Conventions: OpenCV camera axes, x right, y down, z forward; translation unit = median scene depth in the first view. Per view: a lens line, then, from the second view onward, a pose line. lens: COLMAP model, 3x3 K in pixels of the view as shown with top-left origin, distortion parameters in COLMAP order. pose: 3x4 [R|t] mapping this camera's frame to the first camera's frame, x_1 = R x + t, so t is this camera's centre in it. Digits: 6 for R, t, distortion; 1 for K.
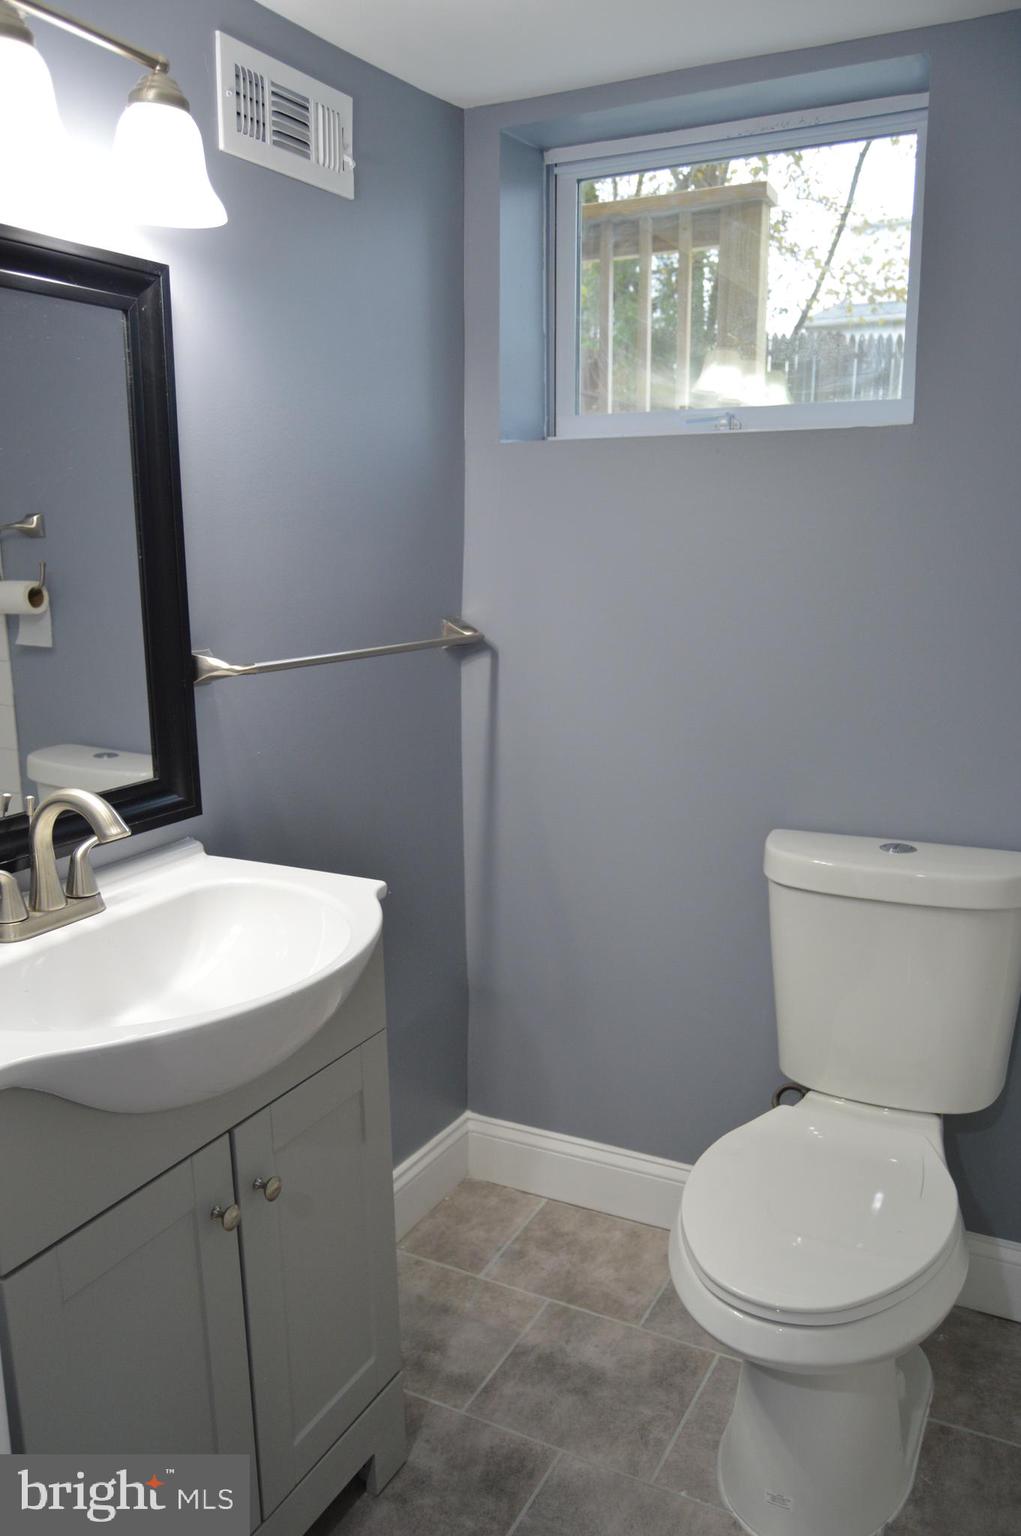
lens RADIAL K [[1203.1, 0, 519.4], [0, 1203.1, 783.4], [0, 0, 1]] dist [-0.019079, 0.013110]
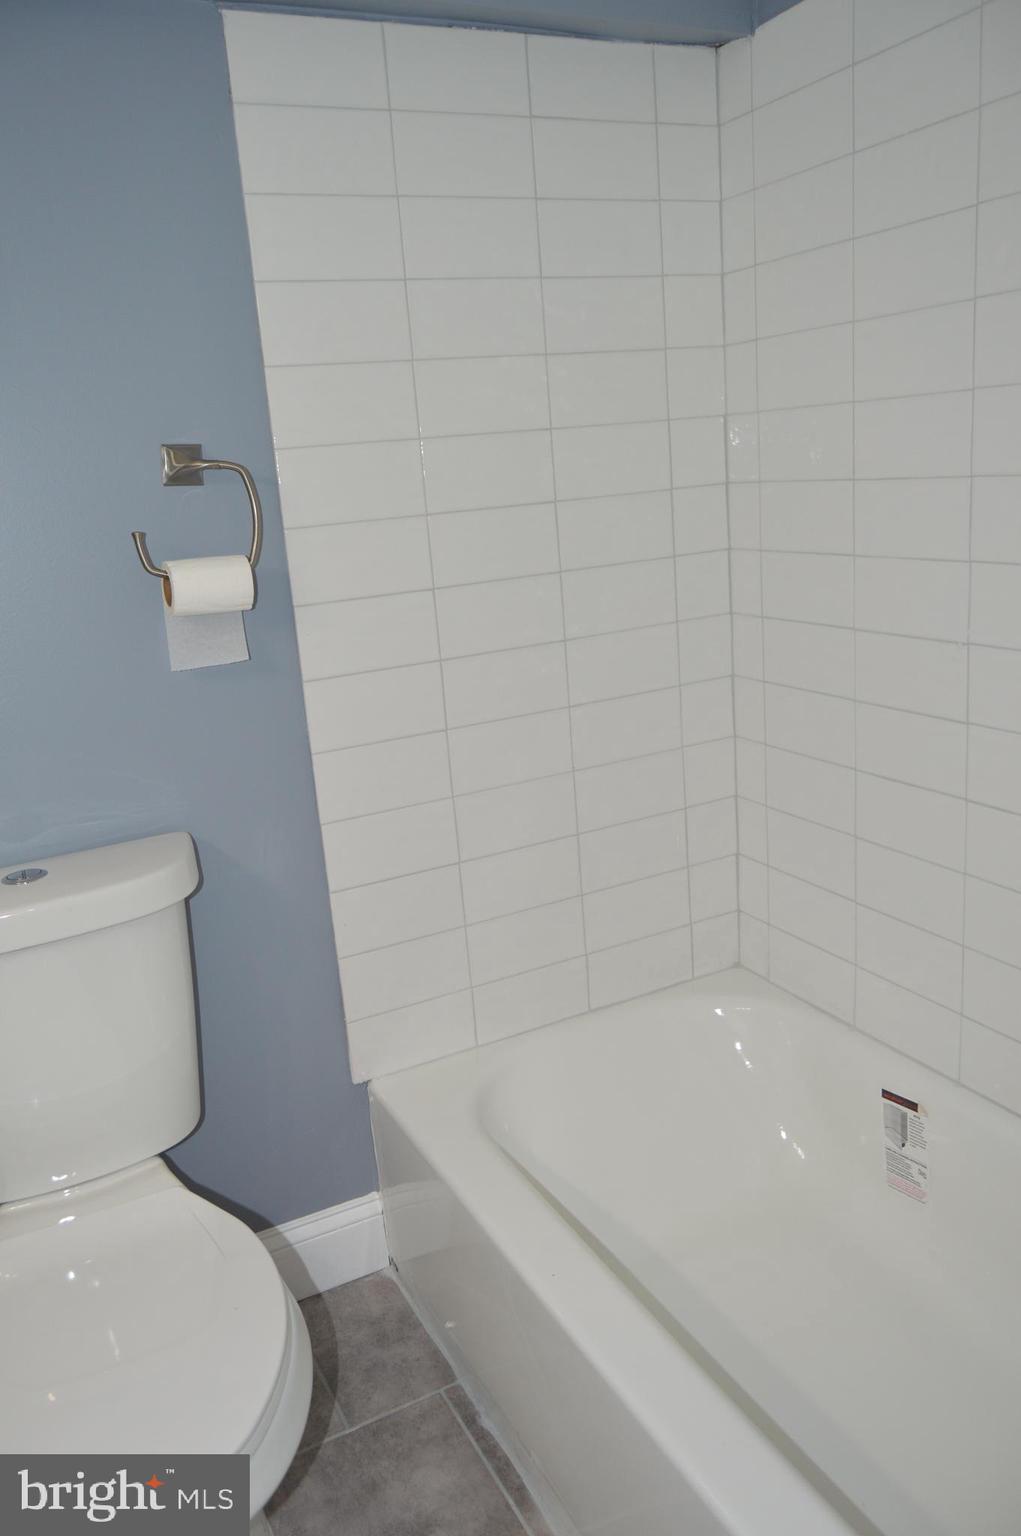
lens RADIAL K [[1203.1, 0, 507.8], [0, 1203.1, 772.1], [0, 0, 1]] dist [-0.019079, 0.013110]
pose [[0.588470, -0.247126, 0.769826, -0.099313], [0.237806, 0.962930, 0.127332, -0.039753], [-0.772756, 0.108138, 0.625424, 0.229320]]
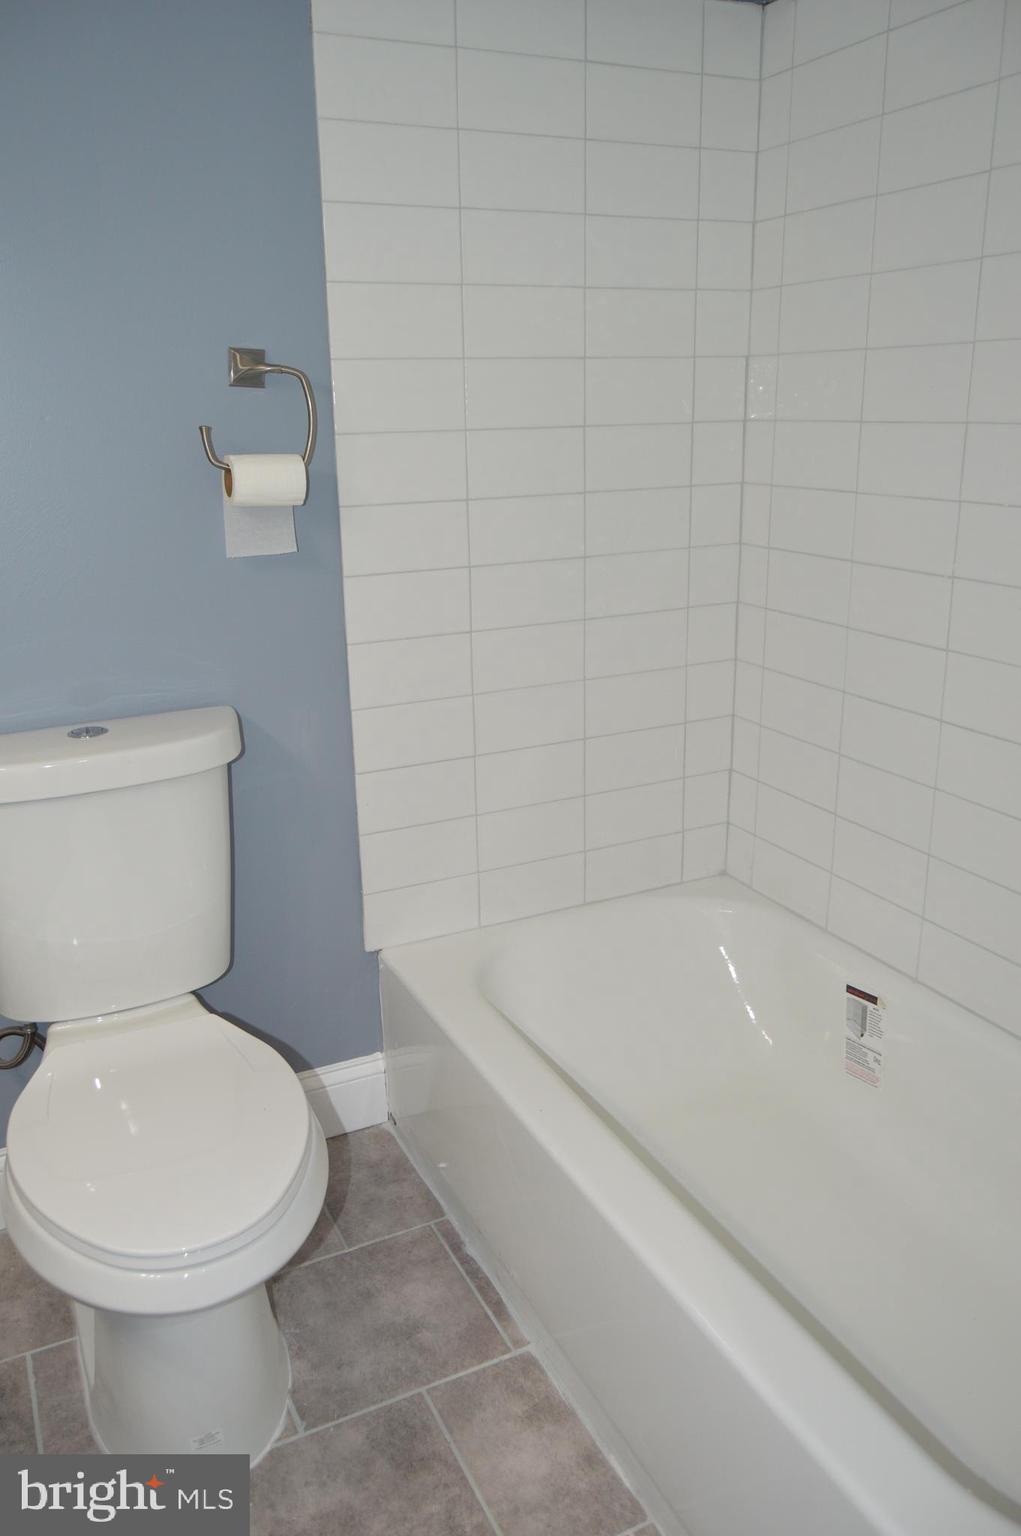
lens RADIAL K [[1203.1, 0, 508.4], [0, 1203.1, 769.7], [0, 0, 1]] dist [-0.019079, 0.013110]
pose [[0.603369, -0.242725, 0.759625, -0.185042], [0.177543, 0.969533, 0.168775, -0.014969], [-0.777447, 0.033033, 0.628080, 0.186309]]
